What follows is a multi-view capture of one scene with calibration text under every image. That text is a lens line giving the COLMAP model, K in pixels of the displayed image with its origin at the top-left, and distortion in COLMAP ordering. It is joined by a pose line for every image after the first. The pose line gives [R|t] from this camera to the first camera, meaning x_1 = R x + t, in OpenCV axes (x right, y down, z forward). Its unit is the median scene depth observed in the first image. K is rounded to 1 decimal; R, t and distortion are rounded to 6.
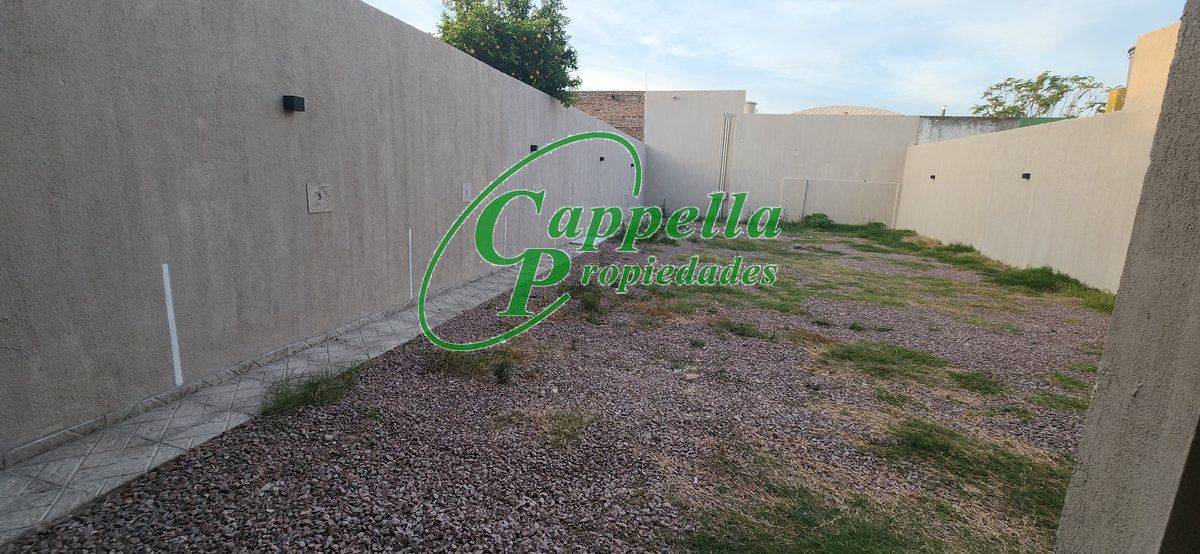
lens RADIAL K [[484.5, 0, 600.9], [0, 484.5, 274.7], [0, 0, 1]] dist [-0.000700, 0.000614]
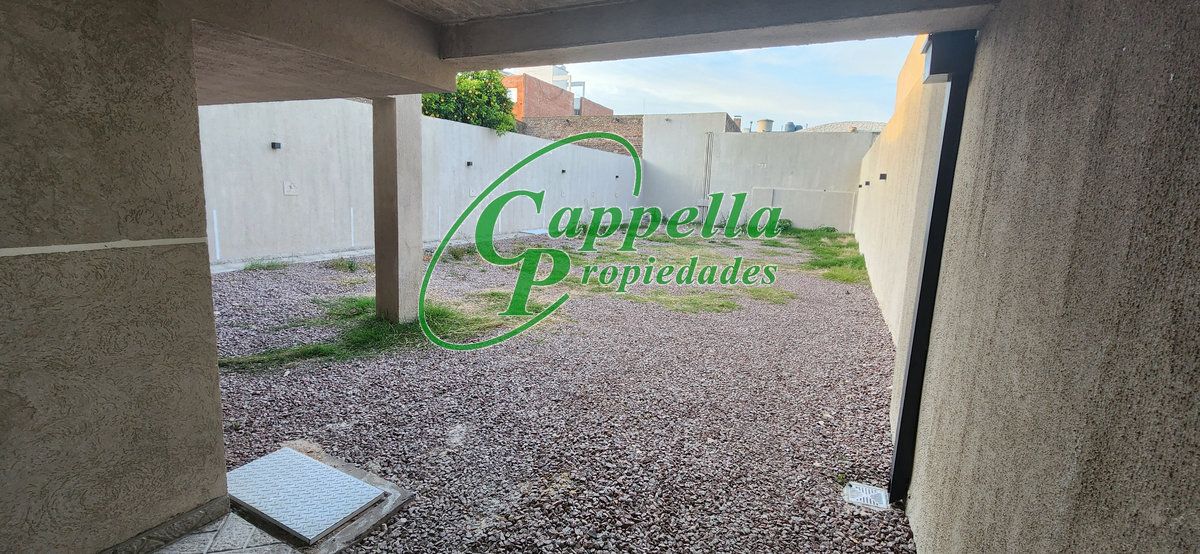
lens RADIAL K [[484.5, 0, 597.1], [0, 484.5, 272.9], [0, 0, 1]] dist [-0.000700, 0.000614]
pose [[0.978038, 0.037629, -0.205001, 1.016956], [-0.044421, 0.998603, -0.028628, 0.184035], [0.203638, 0.037105, 0.978343, -0.682200]]
